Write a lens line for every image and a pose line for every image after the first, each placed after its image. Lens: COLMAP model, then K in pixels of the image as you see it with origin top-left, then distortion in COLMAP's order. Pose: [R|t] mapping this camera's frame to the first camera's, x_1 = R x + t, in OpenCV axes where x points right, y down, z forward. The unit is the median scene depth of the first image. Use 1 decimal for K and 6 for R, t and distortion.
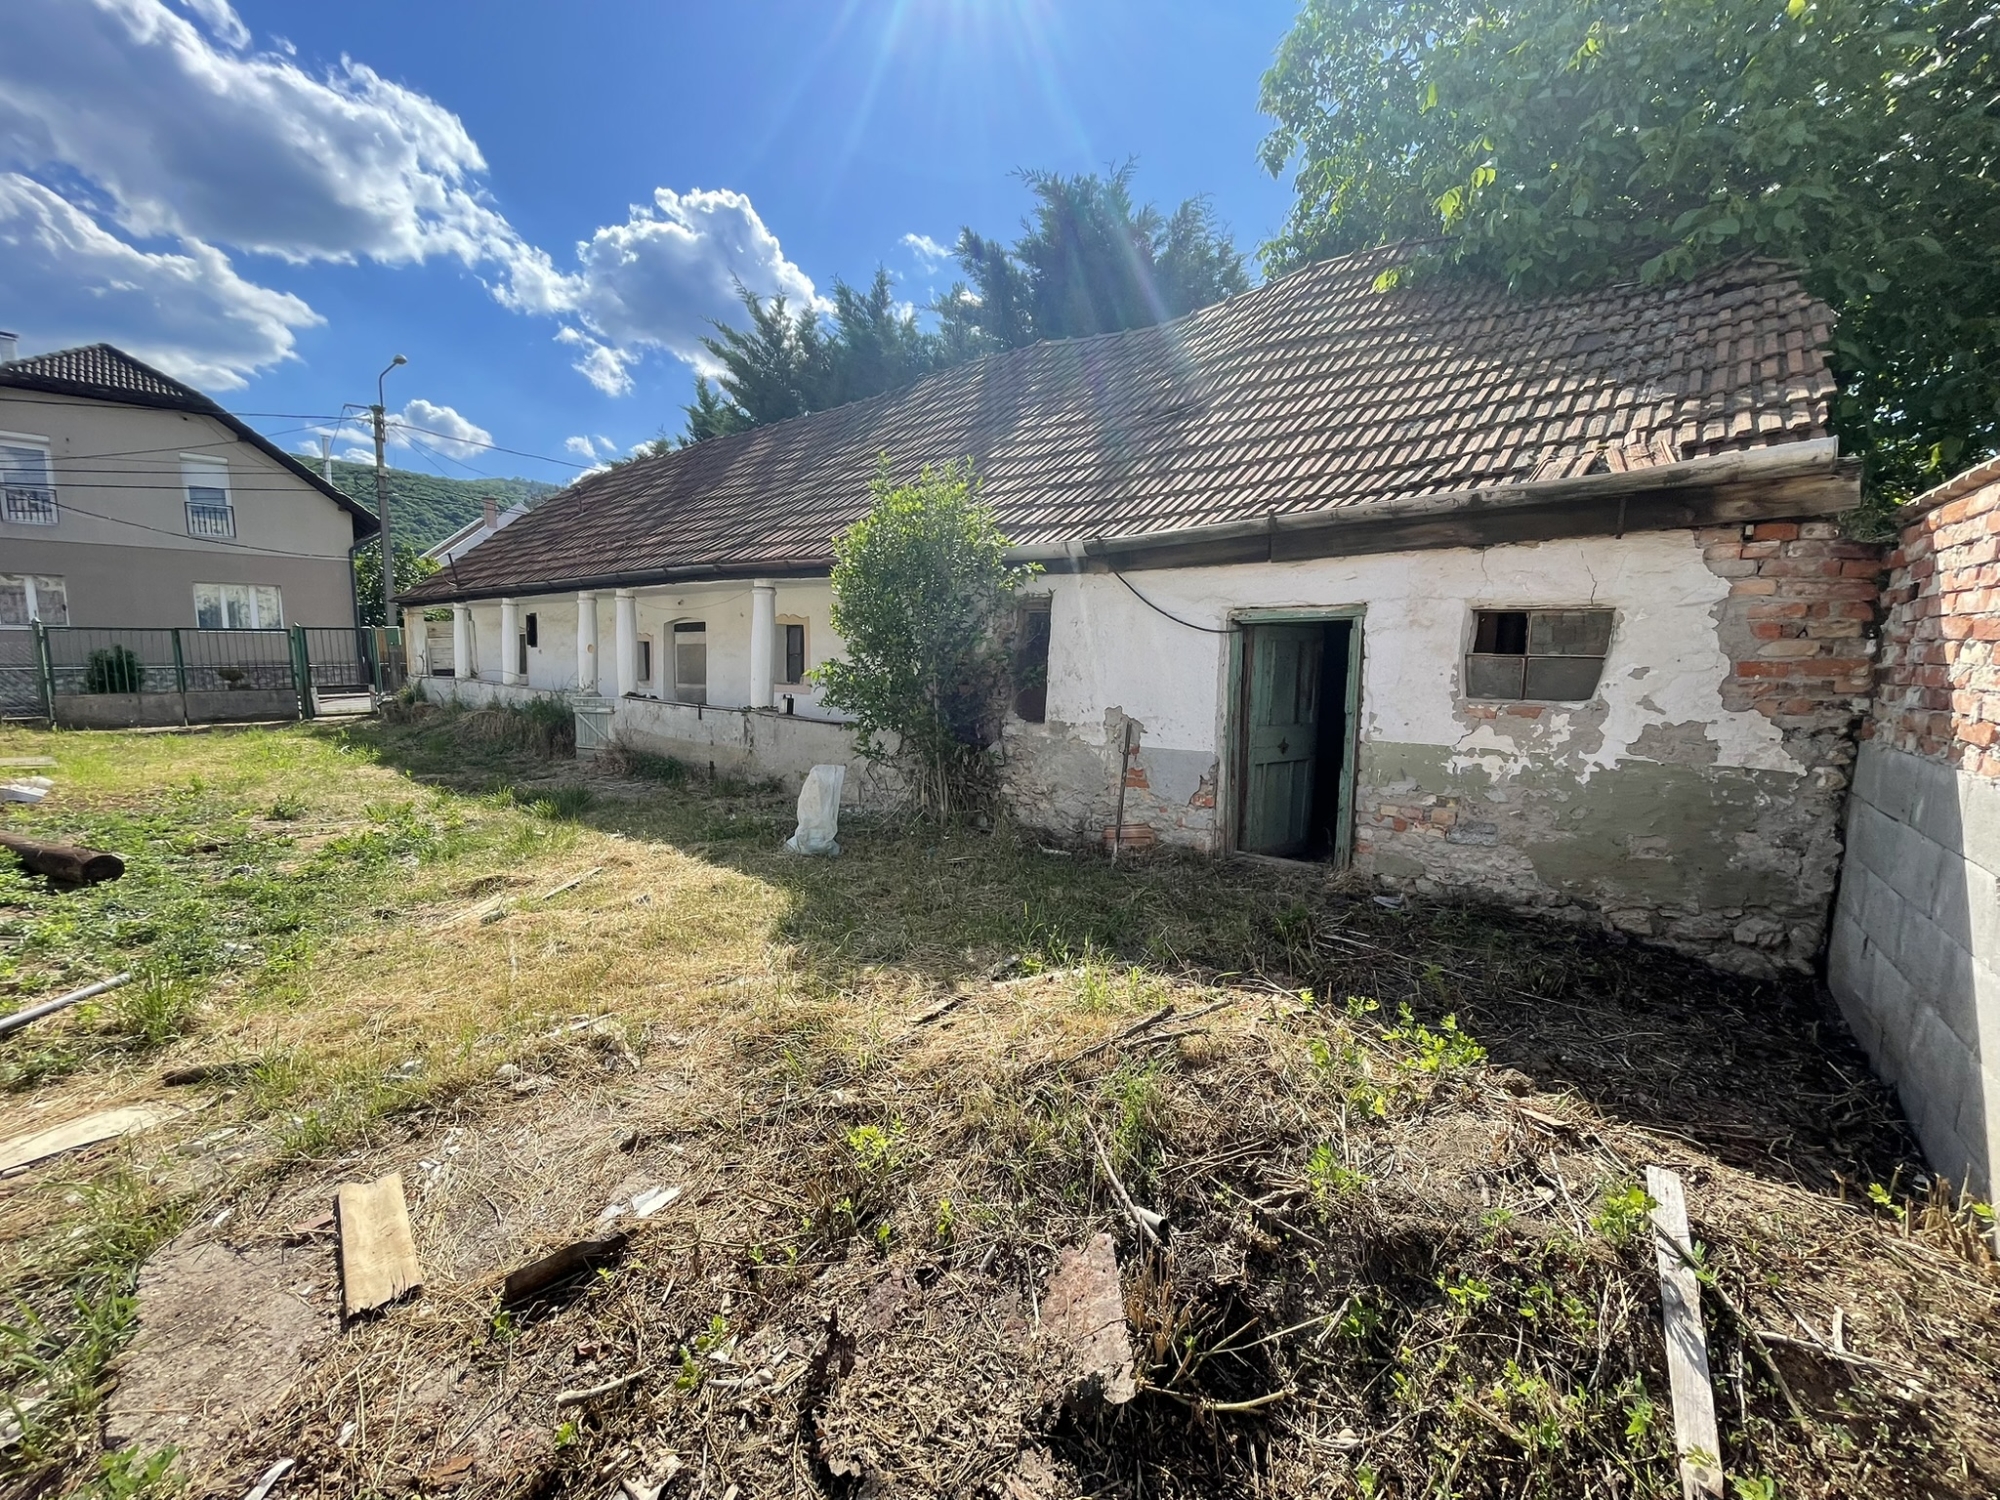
lens RADIAL K [[806.1, 0, 997.6], [0, 806.1, 750.1], [0, 0, 1]] dist [-0.001924, -0.000510]
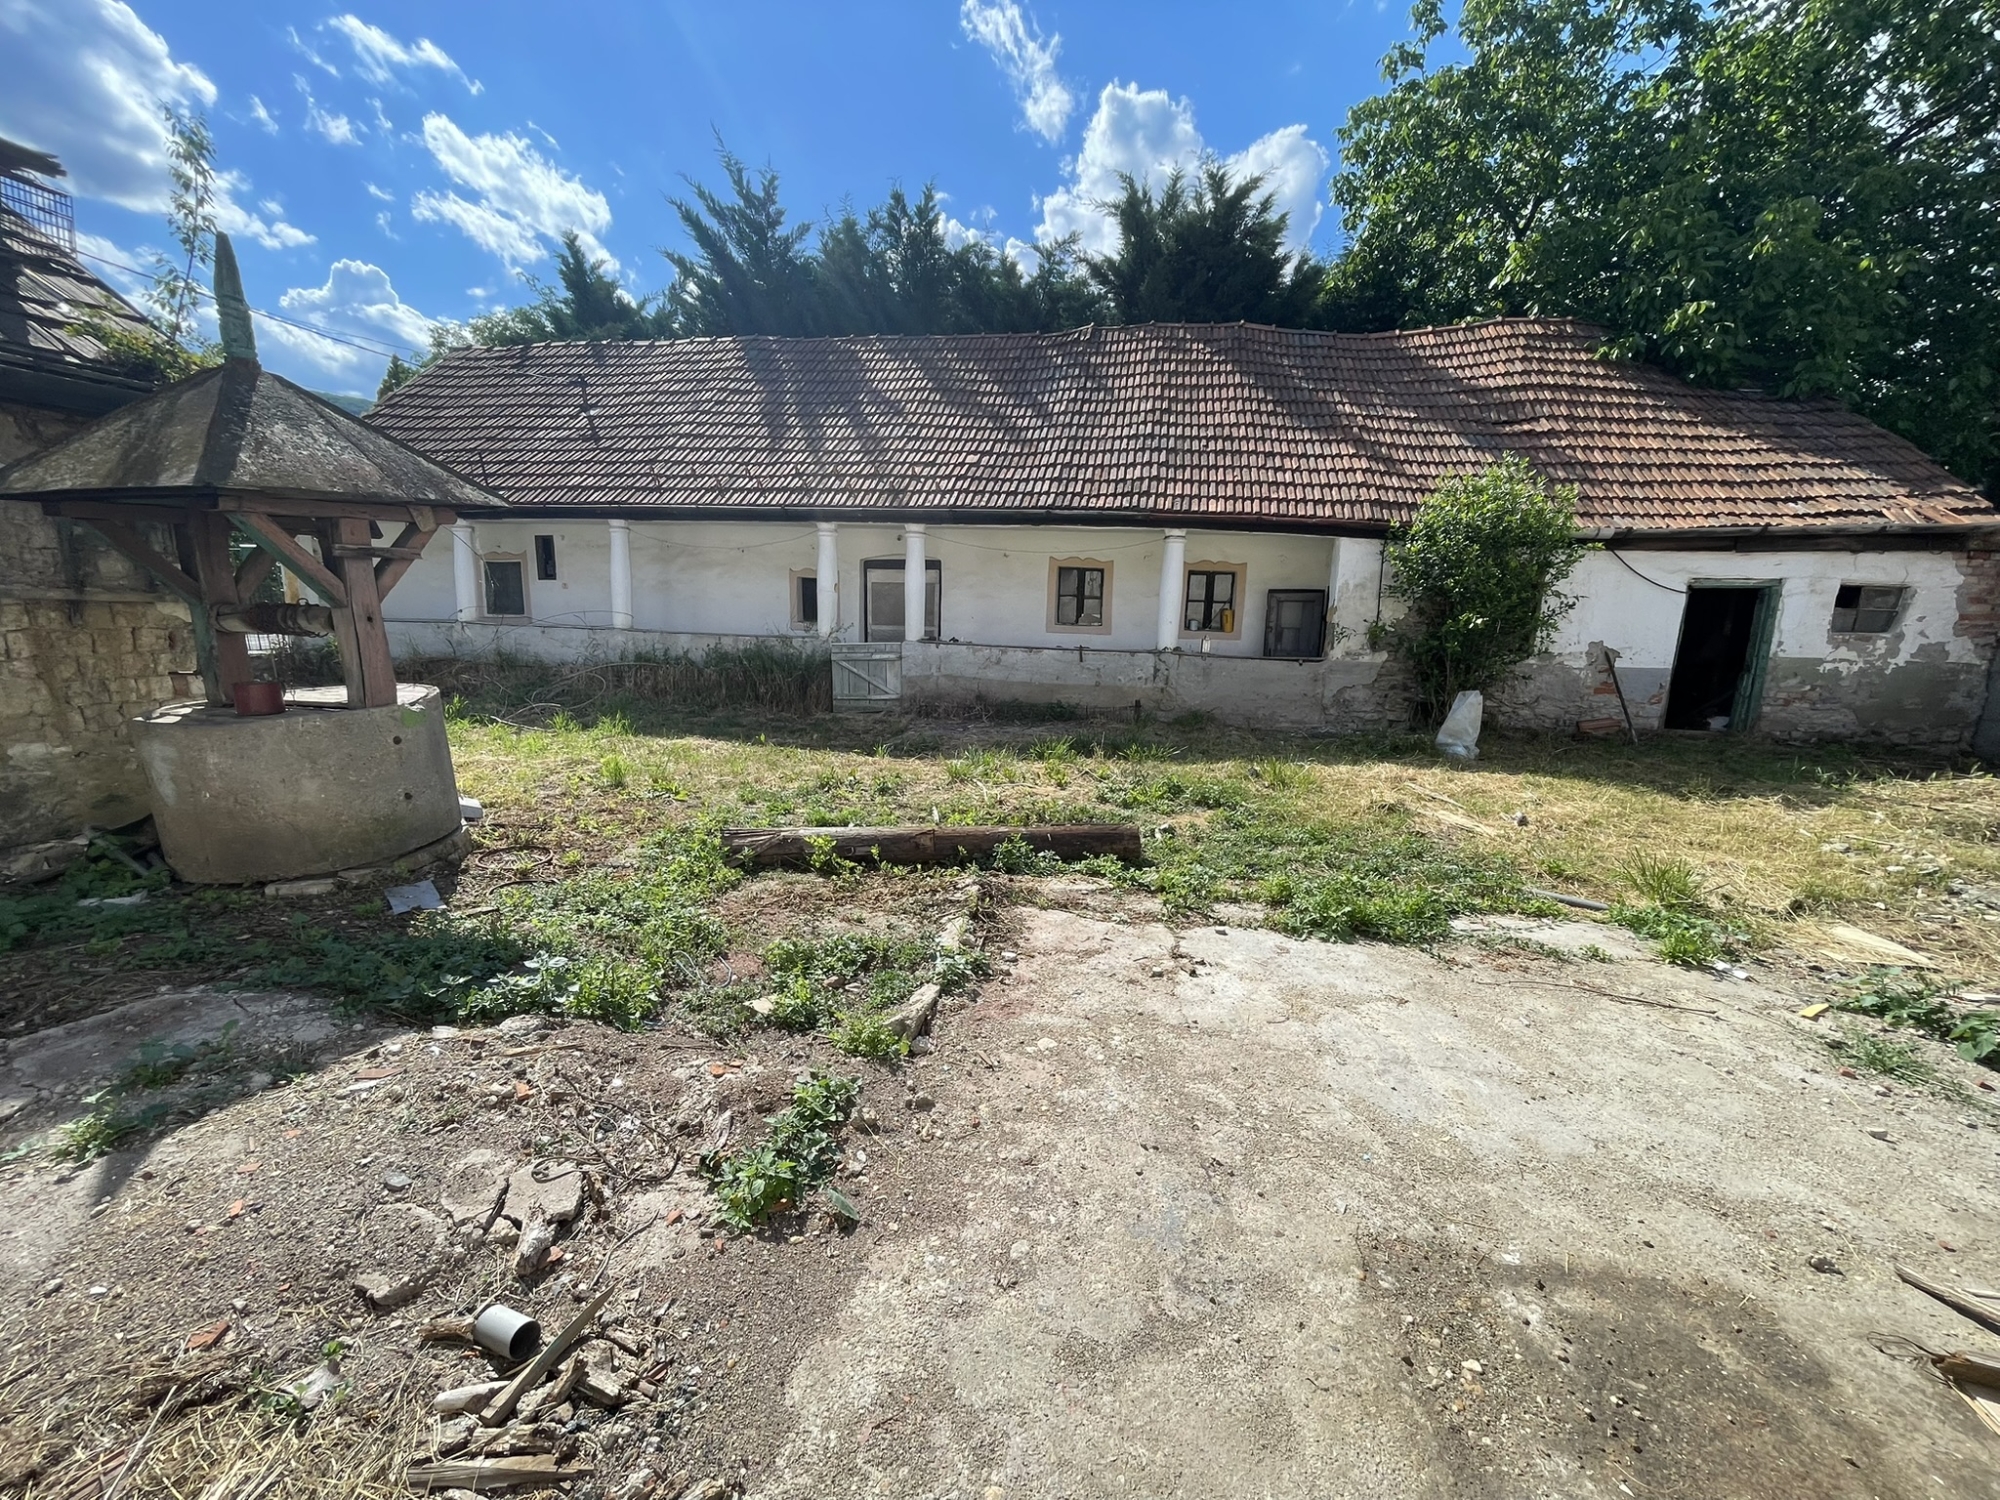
lens RADIAL K [[790.7, 0, 1000.0], [0, 790.7, 750.0], [0, 0, 1]] dist [-0.001975, -0.000180]
pose [[0.863139, -0.095679, 0.495820, -2.046918], [0.049503, 0.993188, 0.105481, -0.081826], [-0.502535, -0.066500, 0.861996, 0.369260]]
